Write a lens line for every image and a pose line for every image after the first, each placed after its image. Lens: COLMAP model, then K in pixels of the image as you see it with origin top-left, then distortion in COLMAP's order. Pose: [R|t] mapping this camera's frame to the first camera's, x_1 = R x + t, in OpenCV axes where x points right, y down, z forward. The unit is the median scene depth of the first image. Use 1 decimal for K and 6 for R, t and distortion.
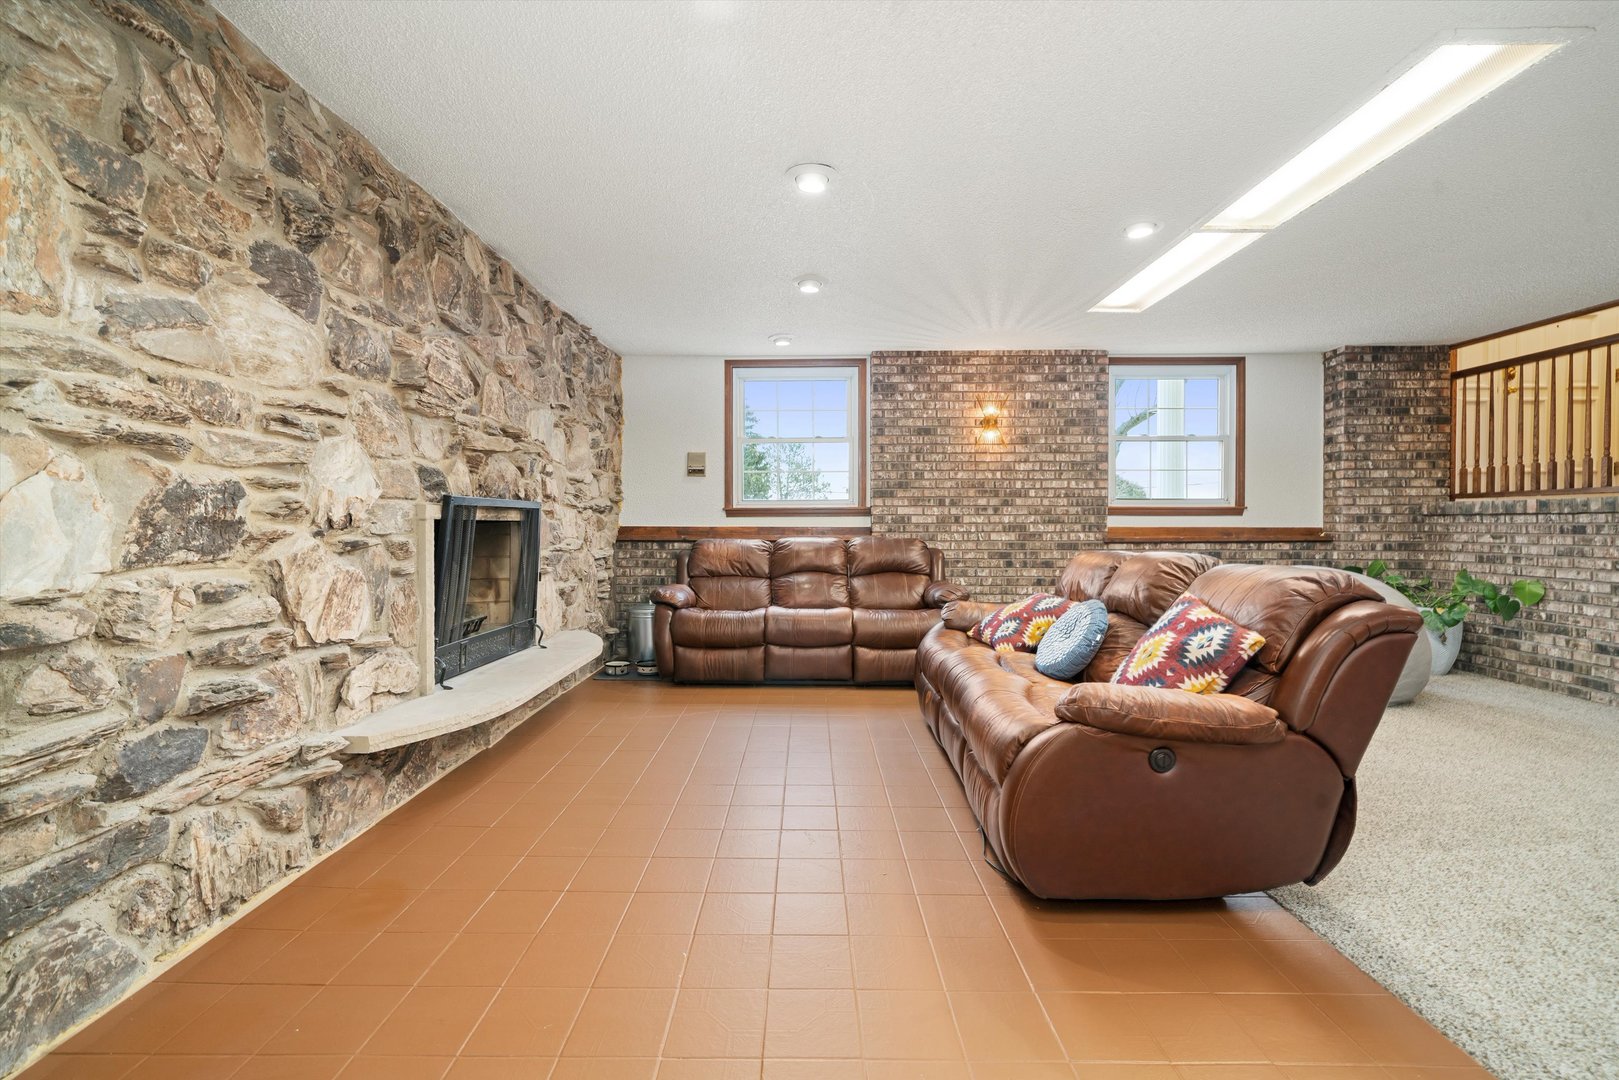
lens RADIAL K [[702.7, 0, 806.0], [0, 702.7, 532.5], [0, 0, 1]] dist [0.004588, 0.000208]
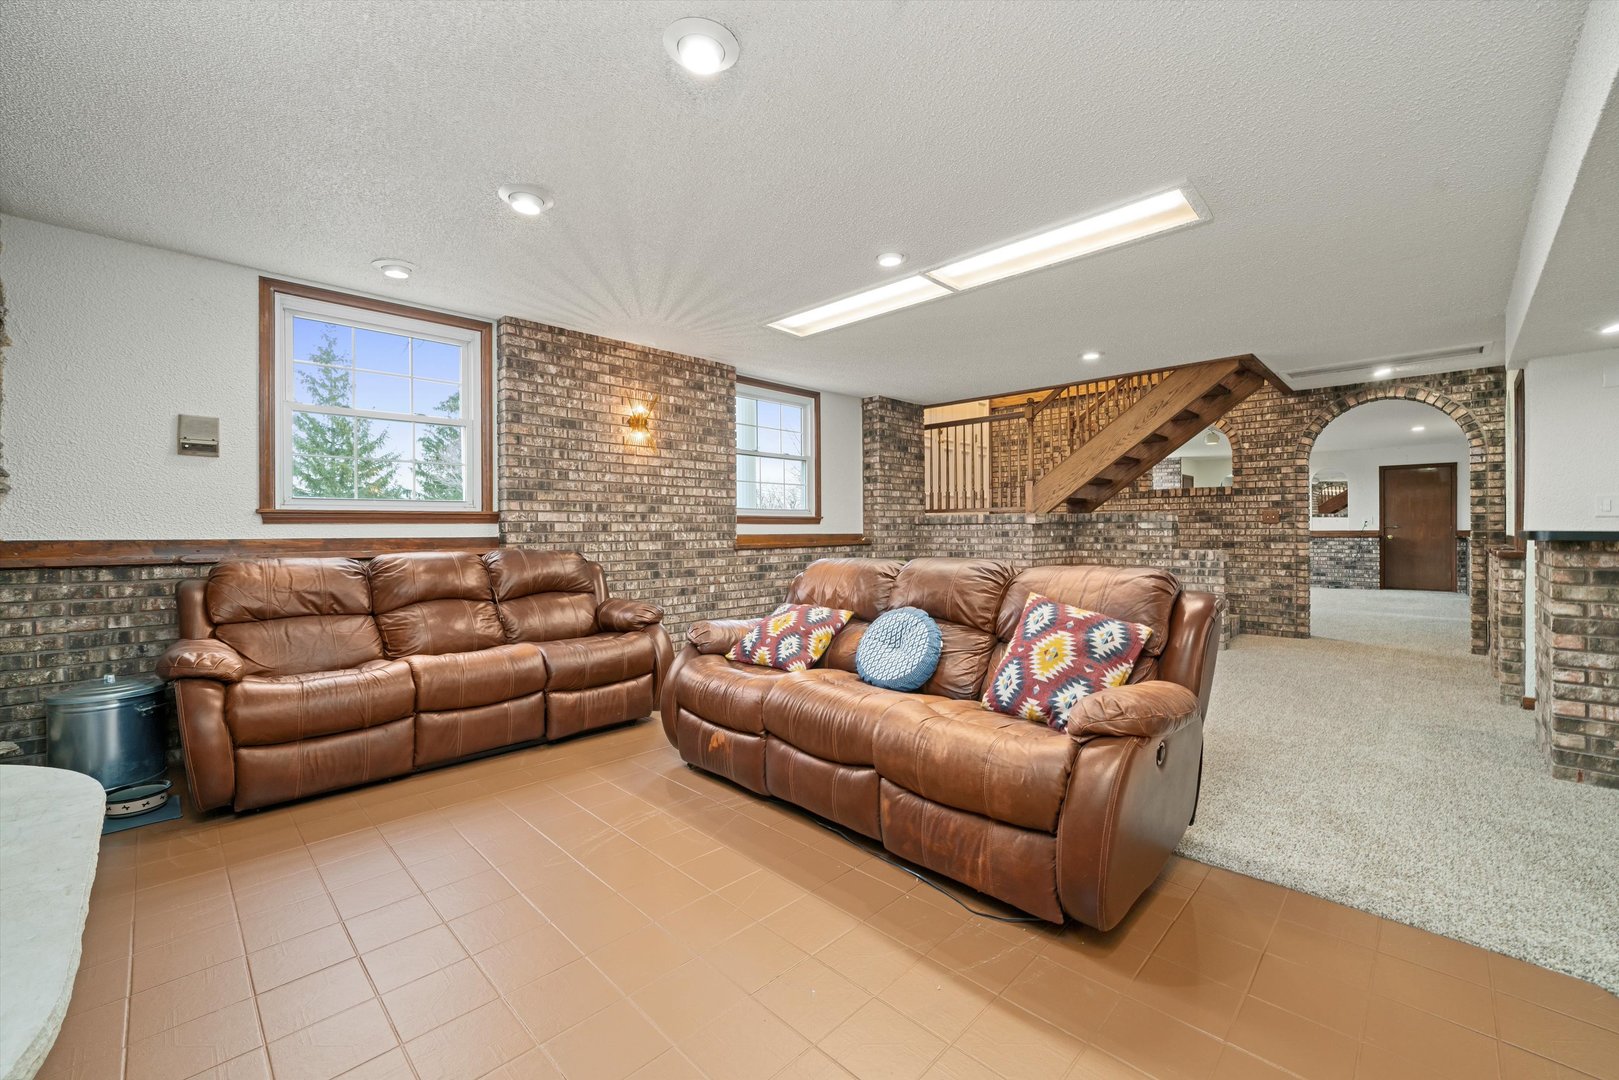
lens RADIAL K [[654.8, 0, 812.0], [0, 654.8, 535.5], [0, 0, 1]] dist [-0.003799, 0.000668]
pose [[0.691598, -0.009199, 0.722224, -0.201895], [0.012943, 0.999916, 0.000341, -0.005439], [-0.722167, 0.009112, 0.691659, 0.241046]]
